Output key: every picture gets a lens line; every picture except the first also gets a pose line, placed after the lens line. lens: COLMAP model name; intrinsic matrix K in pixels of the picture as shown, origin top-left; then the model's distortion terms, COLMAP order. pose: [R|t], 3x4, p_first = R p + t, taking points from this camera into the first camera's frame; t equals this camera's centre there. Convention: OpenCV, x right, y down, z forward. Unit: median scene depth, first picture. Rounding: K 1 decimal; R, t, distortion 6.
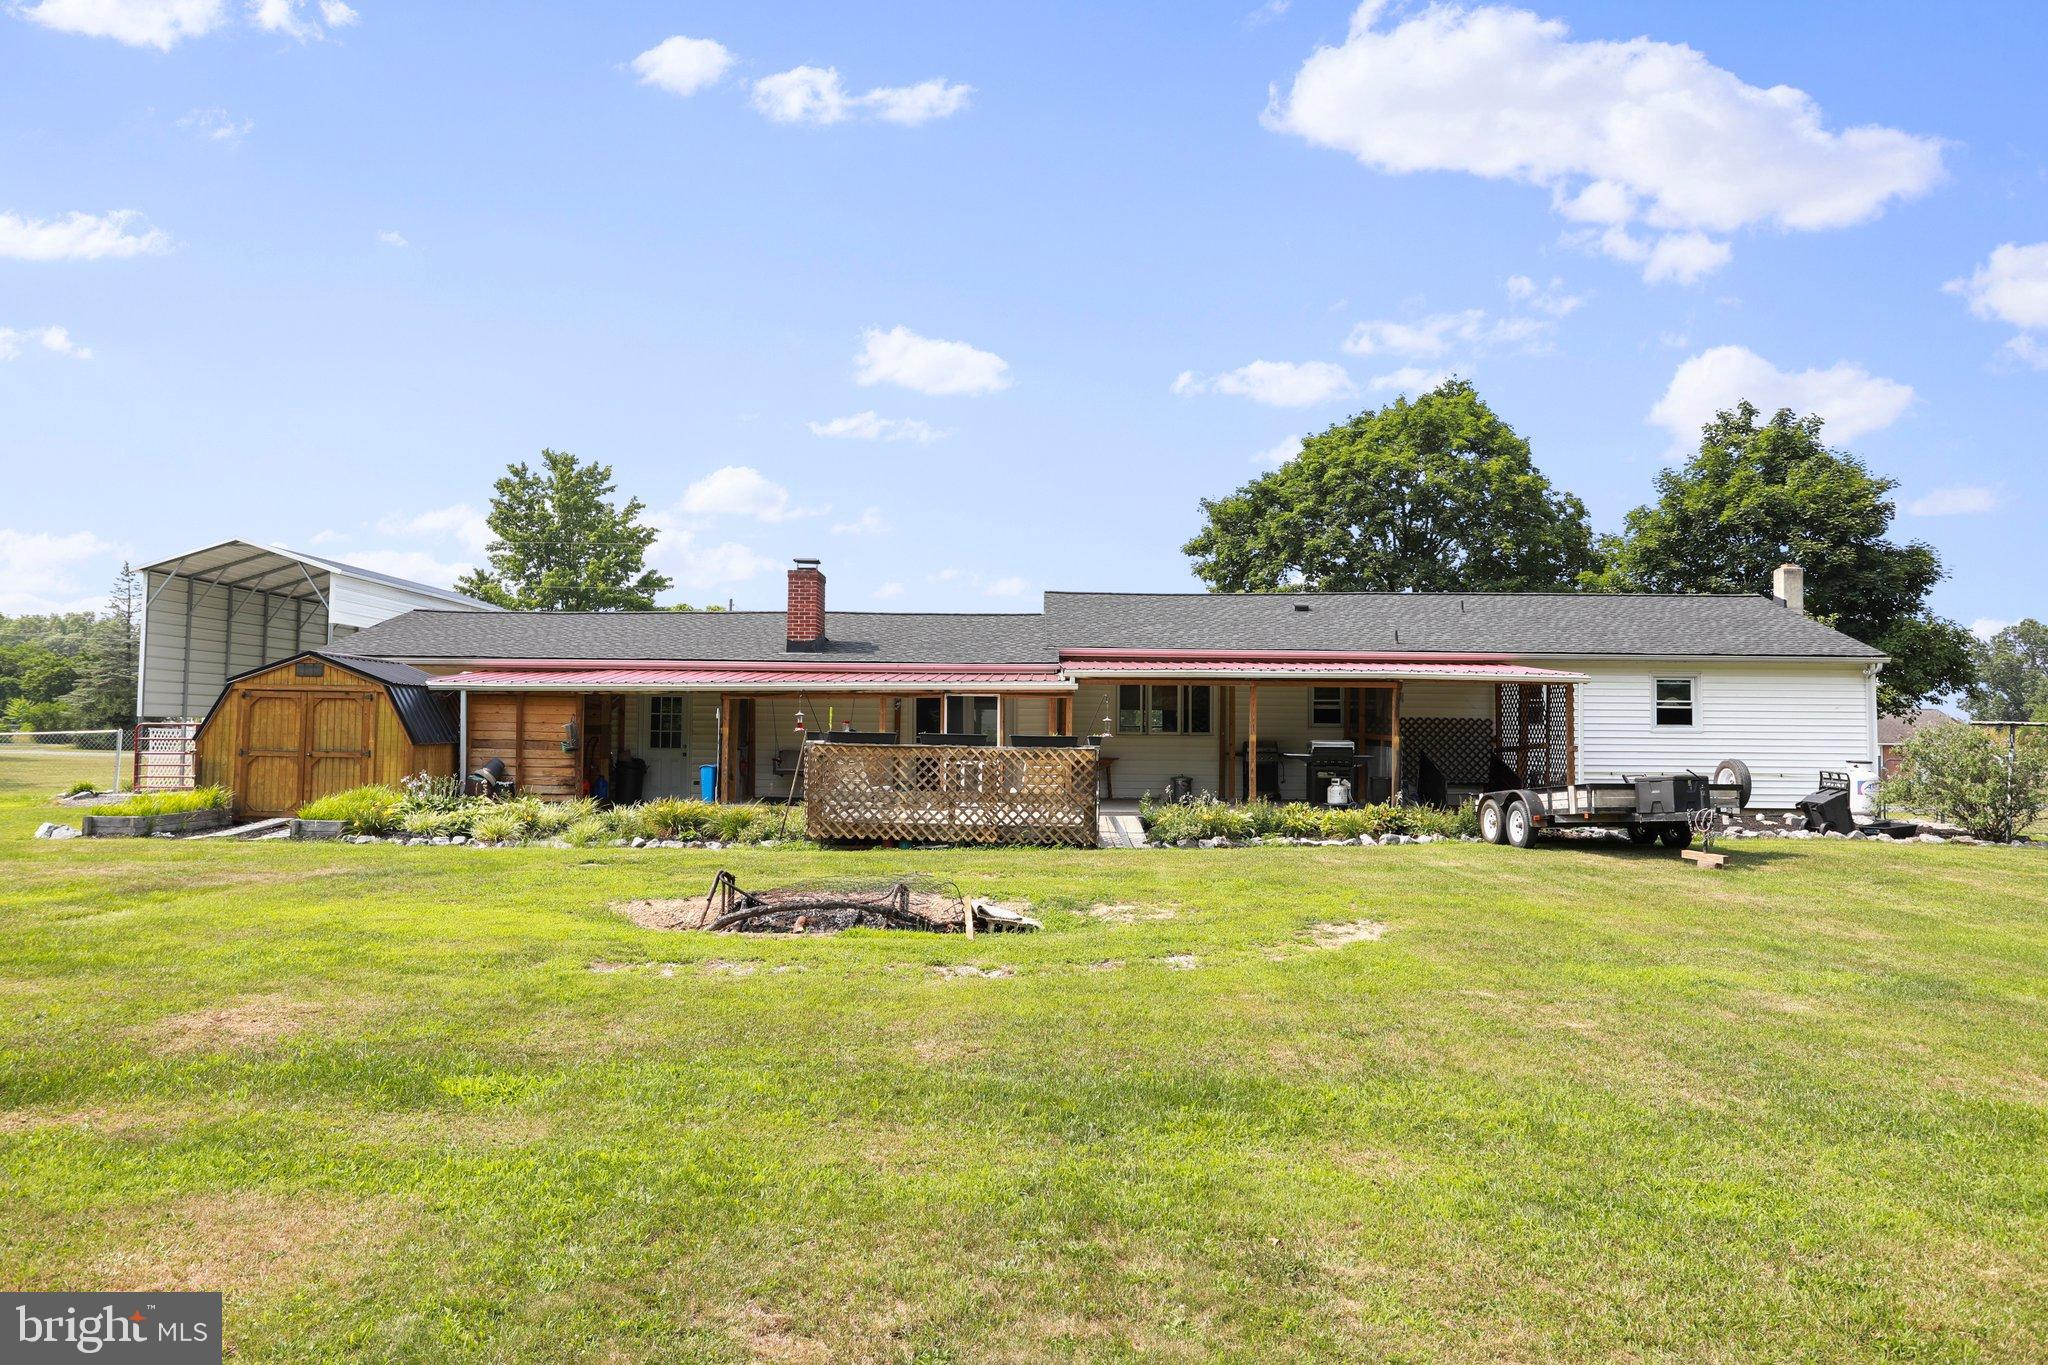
lens RADIAL K [[1460.1, 0, 1024.0], [0, 1460.1, 682.5], [0, 0, 1]] dist [0.003328, 0.000521]
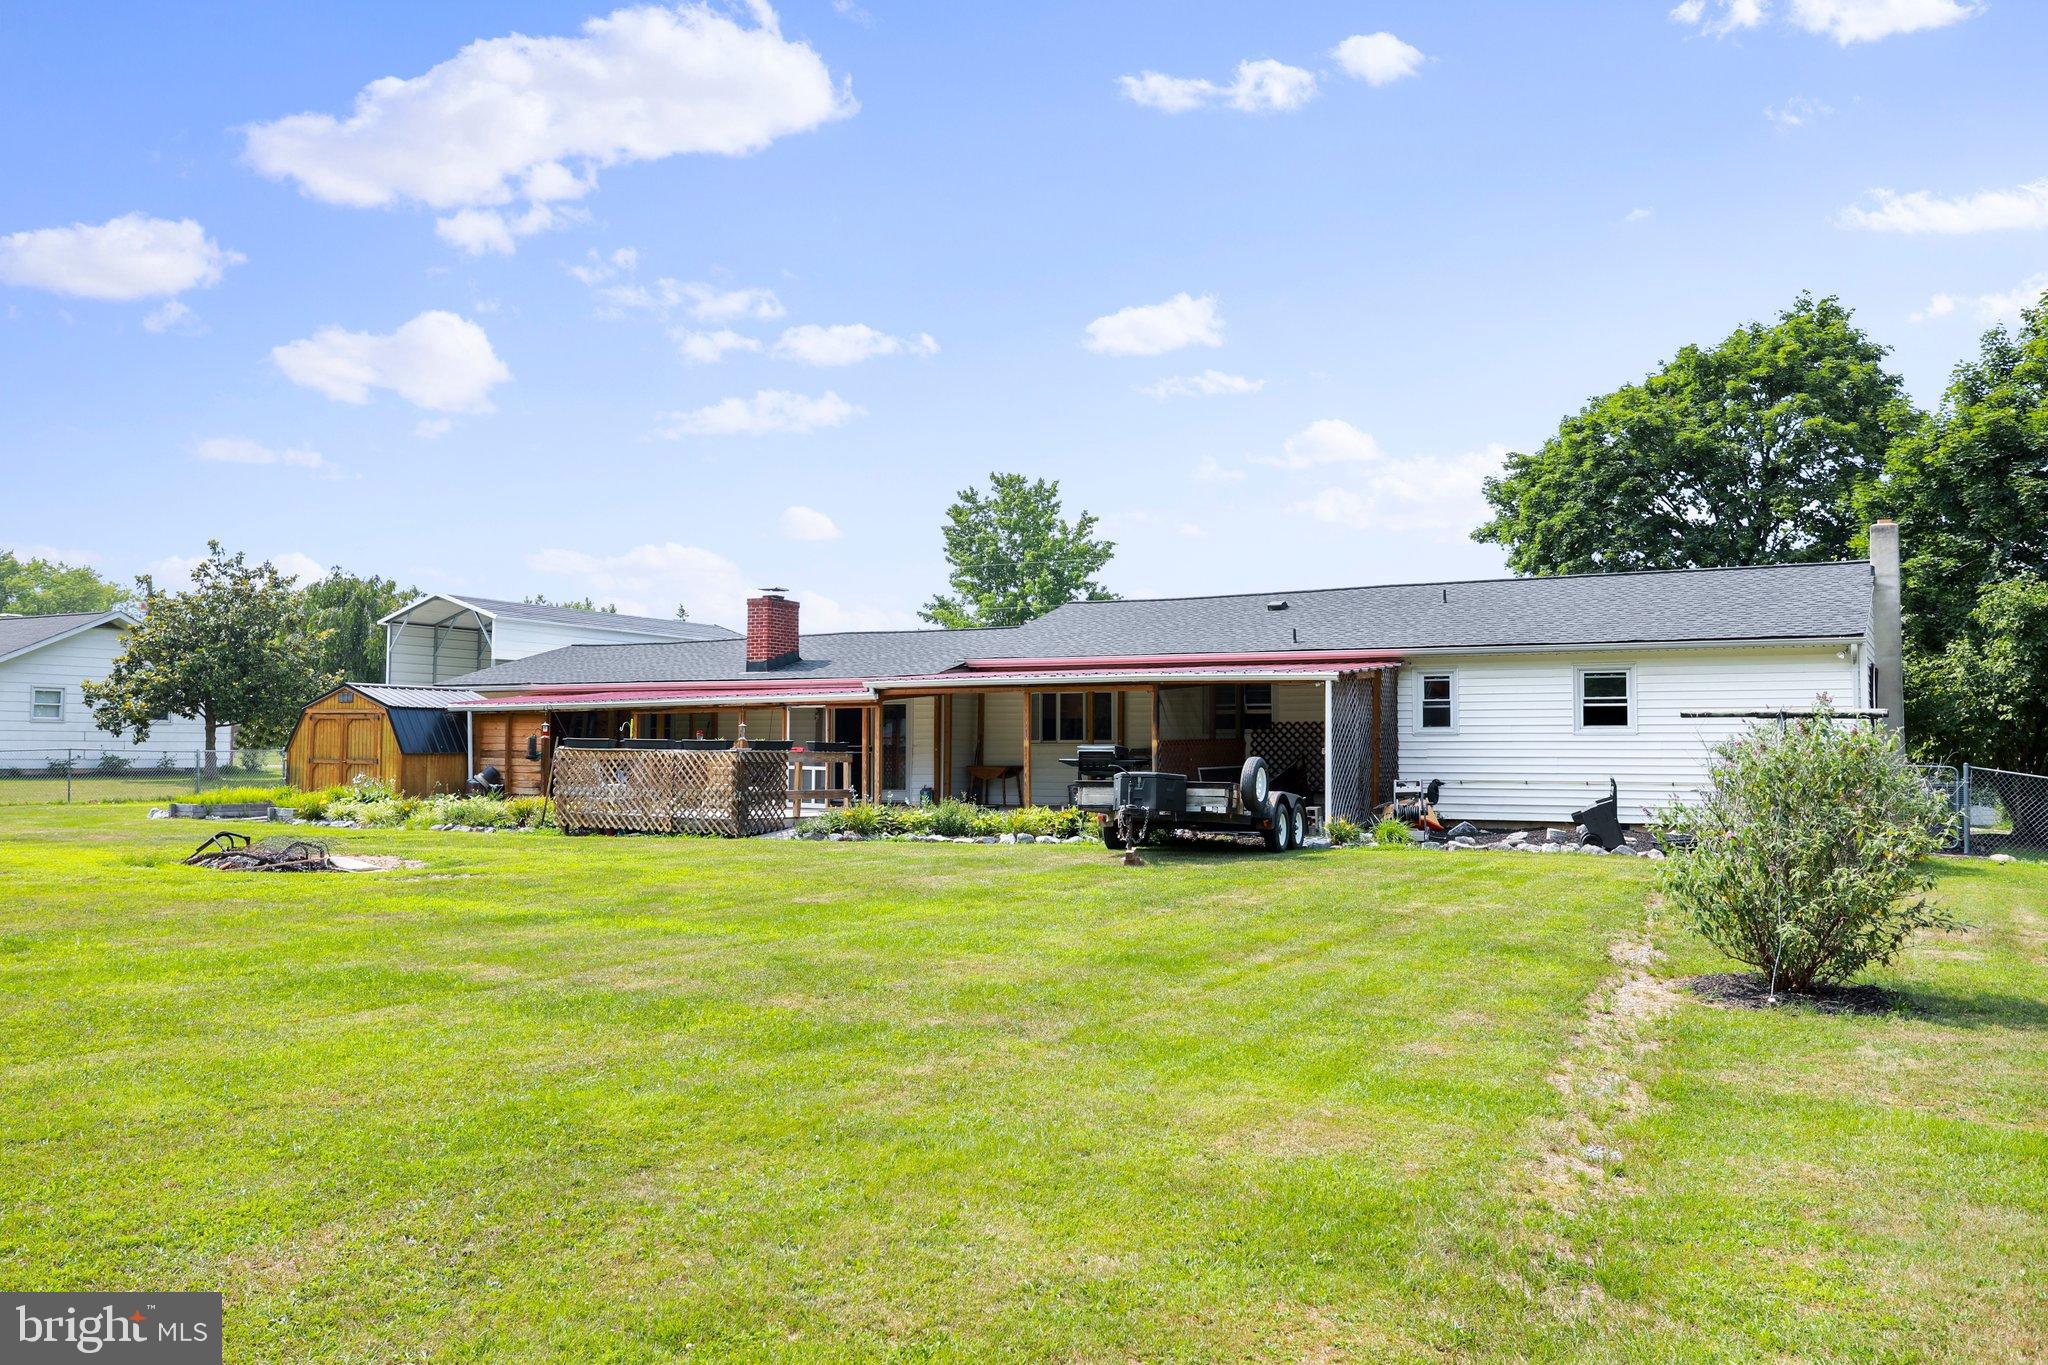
lens RADIAL K [[1725.9, 0, 1024.0], [0, 1725.9, 682.5], [0, 0, 1]] dist [0.005048, 0.001046]
pose [[0.866928, -0.027168, -0.497692, 0.679352], [0.021472, 0.999622, -0.017166, 0.014489], [0.497970, 0.004195, 0.867184, -0.045064]]
